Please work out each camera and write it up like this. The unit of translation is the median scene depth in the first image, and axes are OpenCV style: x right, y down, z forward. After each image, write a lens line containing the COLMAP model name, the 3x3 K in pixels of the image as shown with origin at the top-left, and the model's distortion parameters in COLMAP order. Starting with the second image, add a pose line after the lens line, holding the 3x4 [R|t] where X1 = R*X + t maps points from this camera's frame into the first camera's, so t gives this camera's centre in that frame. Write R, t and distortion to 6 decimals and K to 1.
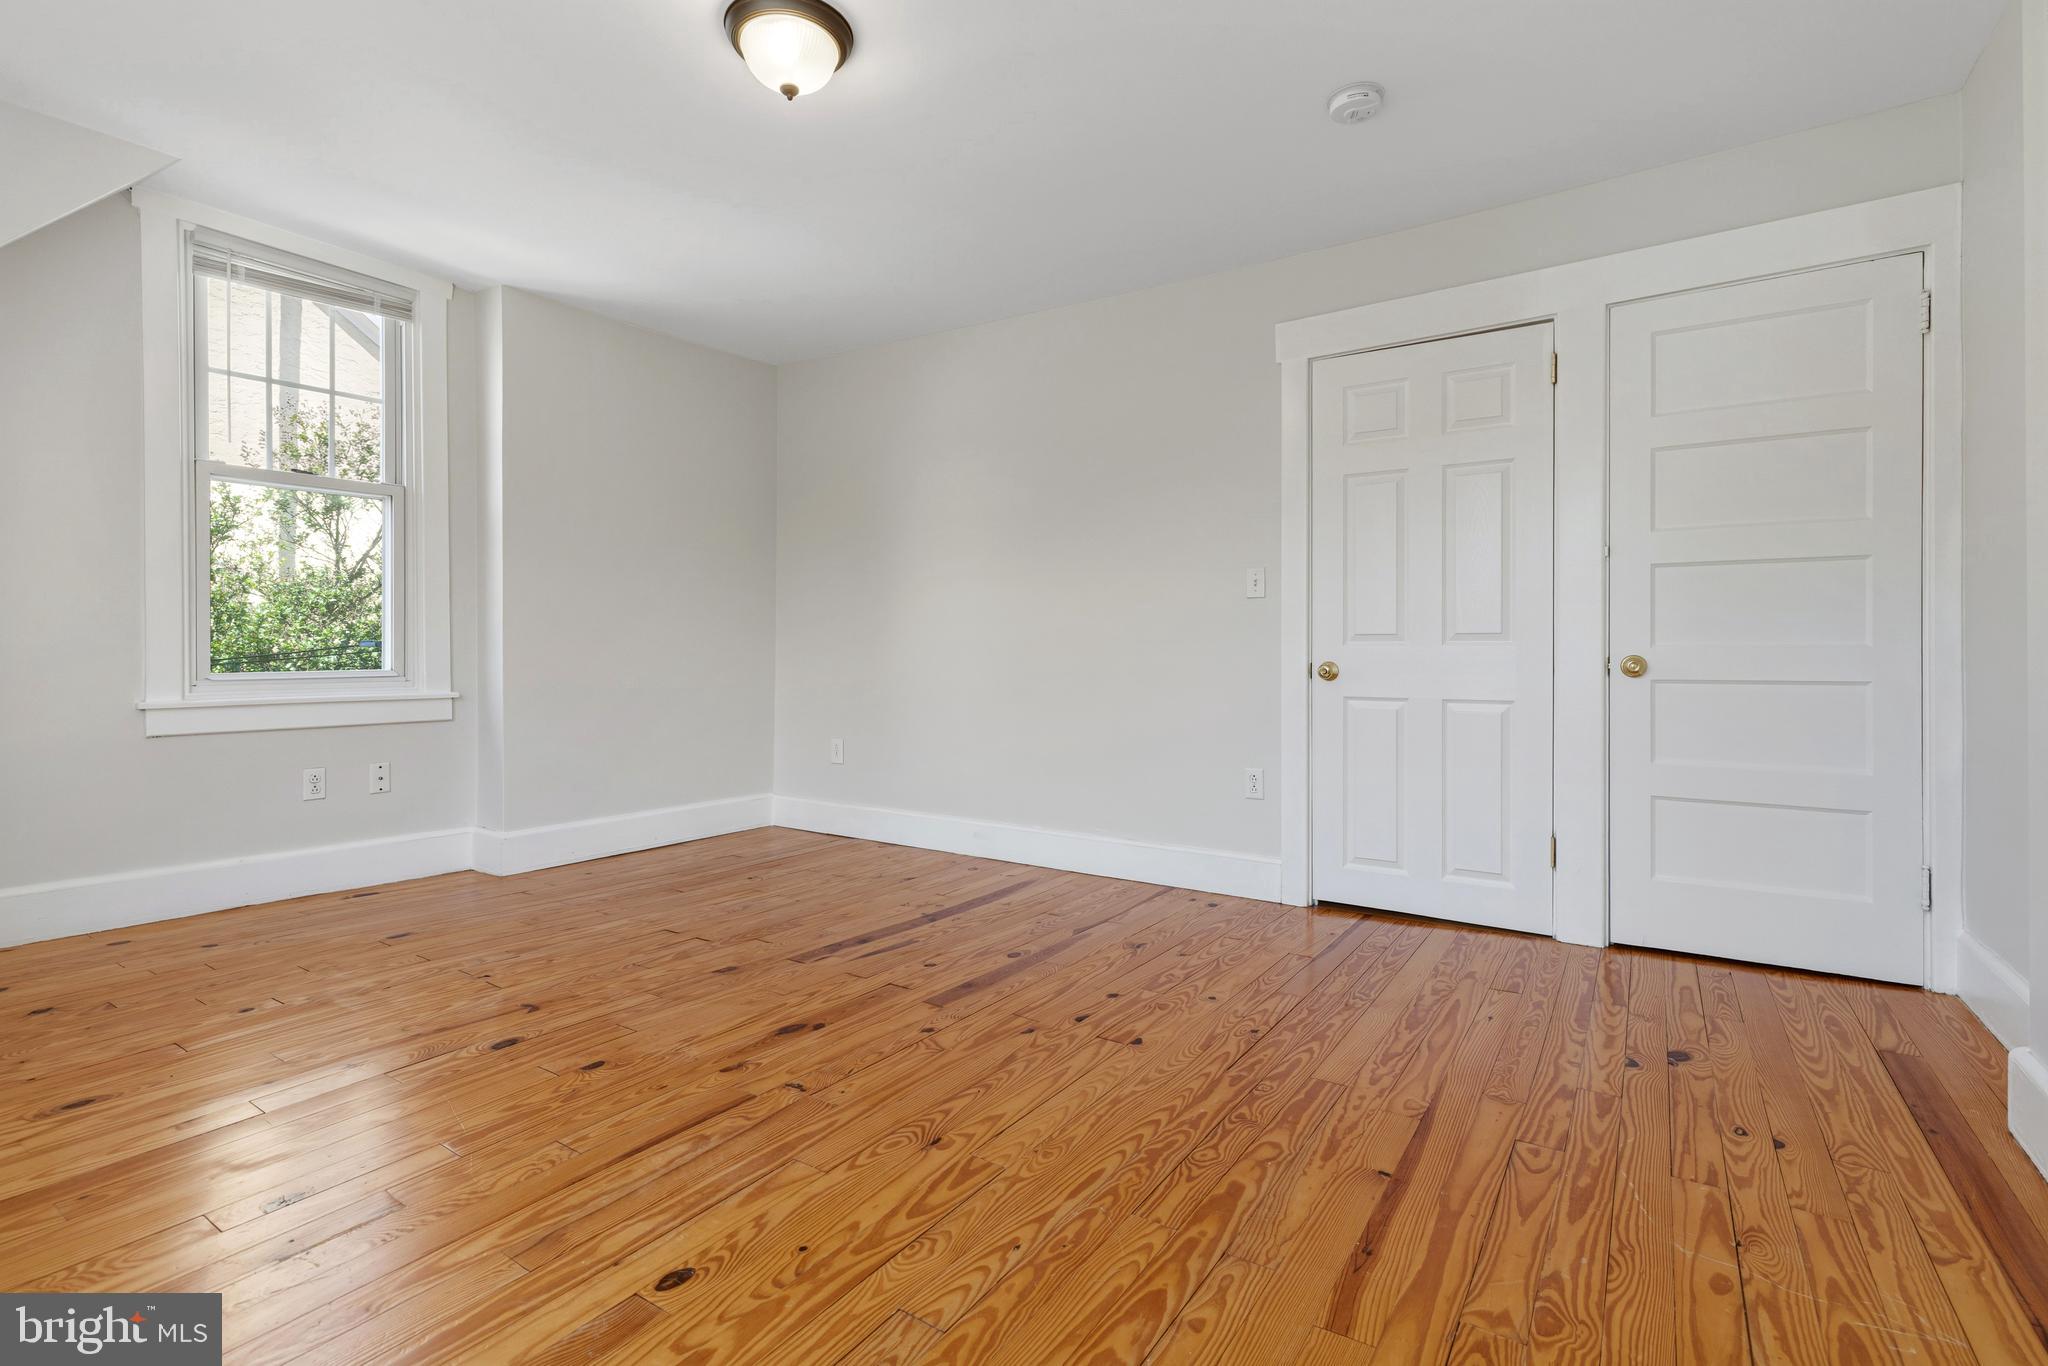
lens RADIAL K [[919.8, 0, 1027.8], [0, 919.8, 661.9], [0, 0, 1]] dist [0.003036, -0.000146]
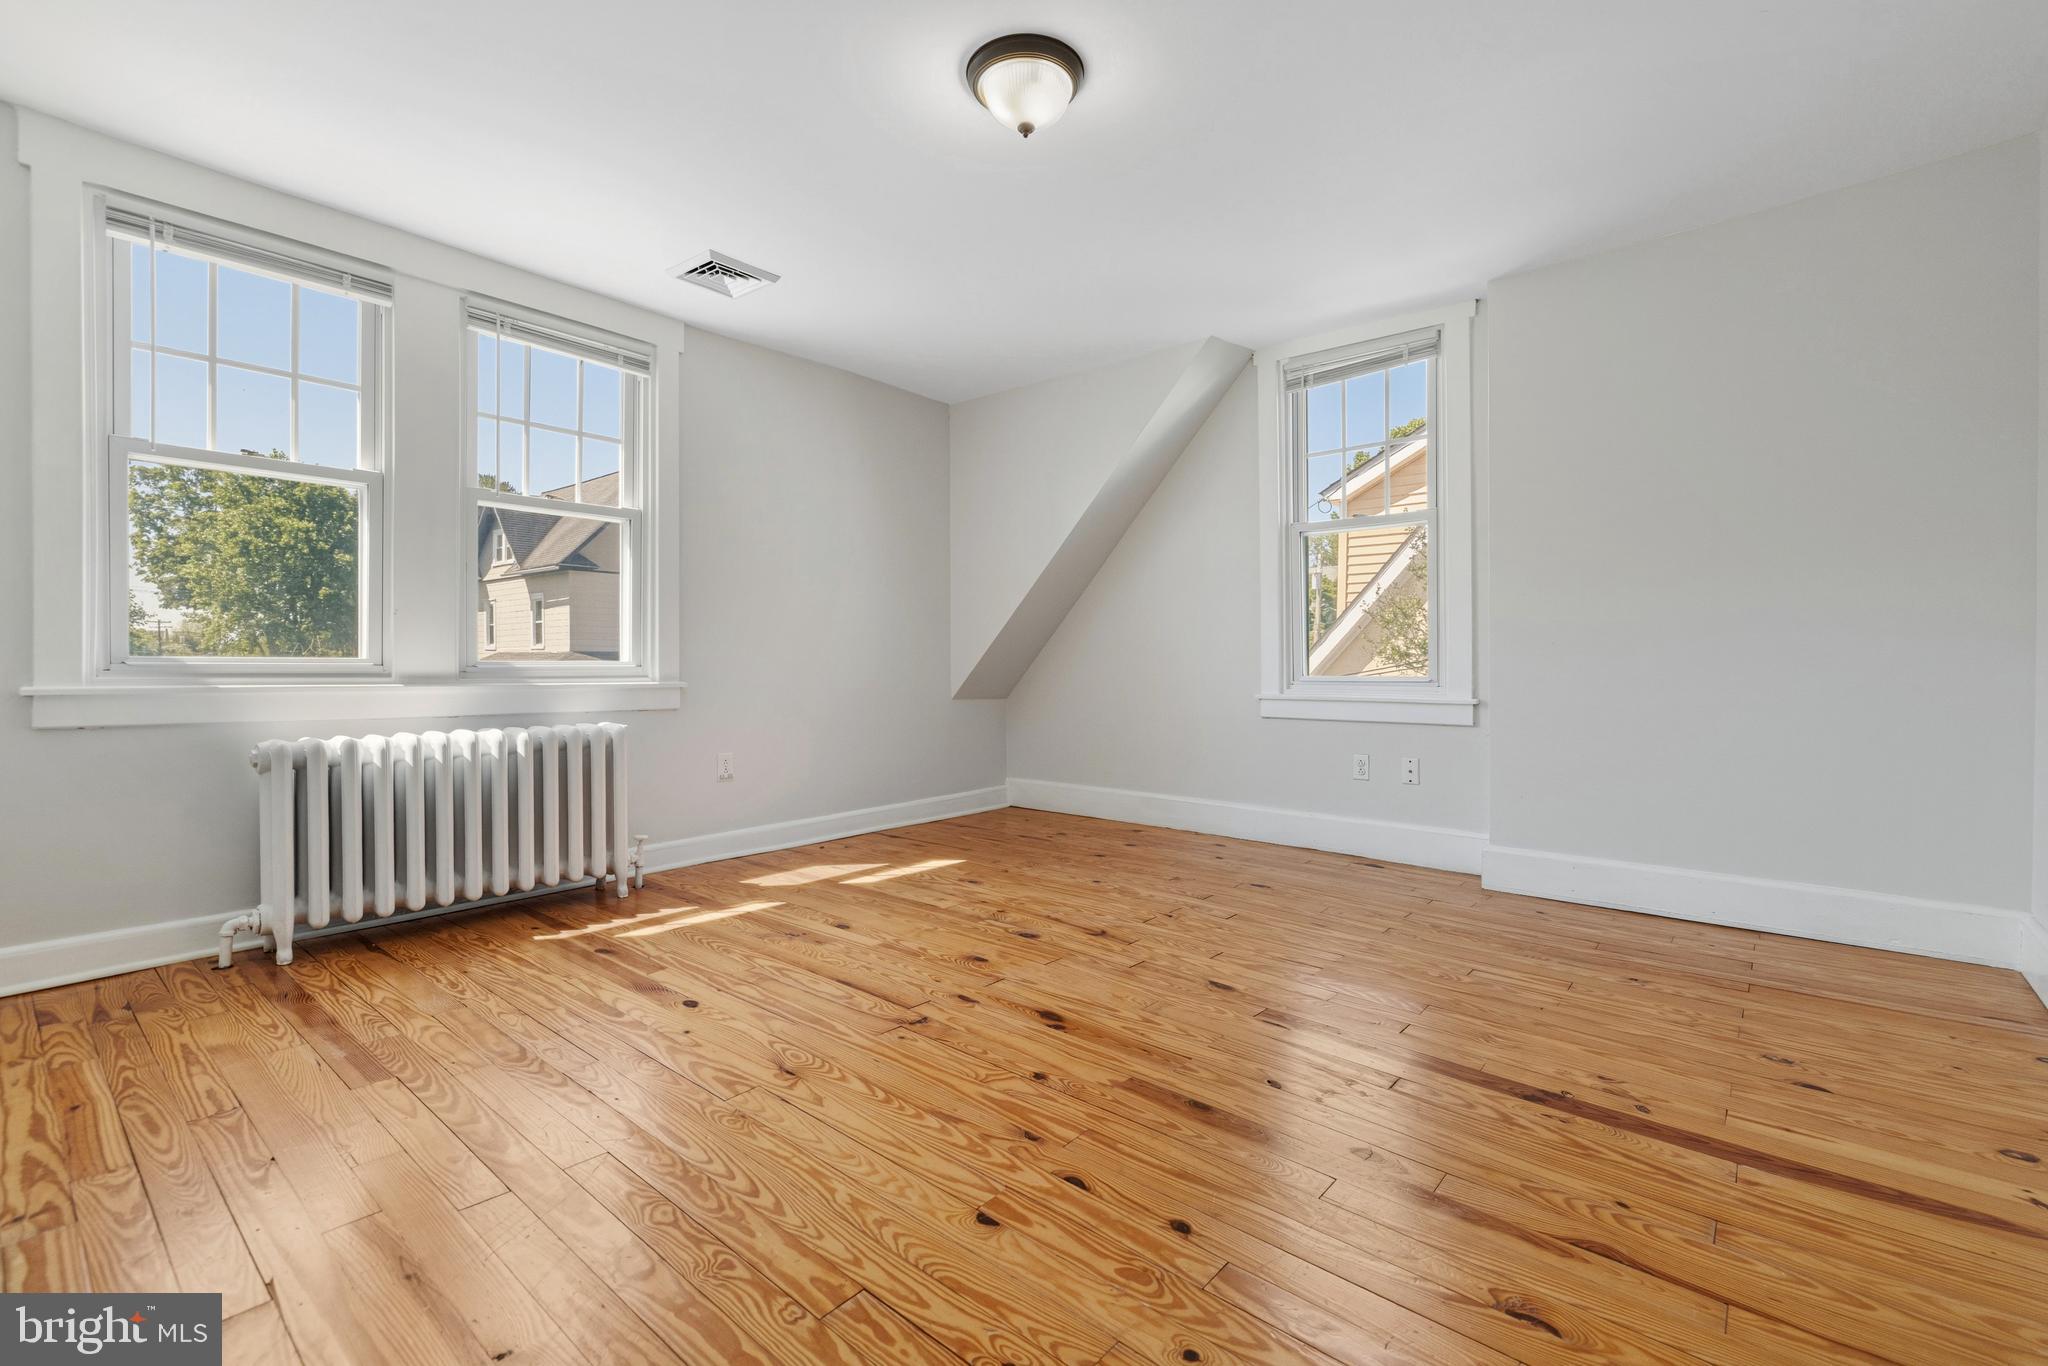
lens RADIAL K [[919.8, 0, 1033.4], [0, 919.8, 674.7], [0, 0, 1]] dist [0.003036, -0.000146]
pose [[-0.110119, 0.008035, -0.993886, 0.753960], [-0.009765, 0.999910, 0.009166, 0.002333], [0.993870, 0.010715, -0.110031, 1.055245]]
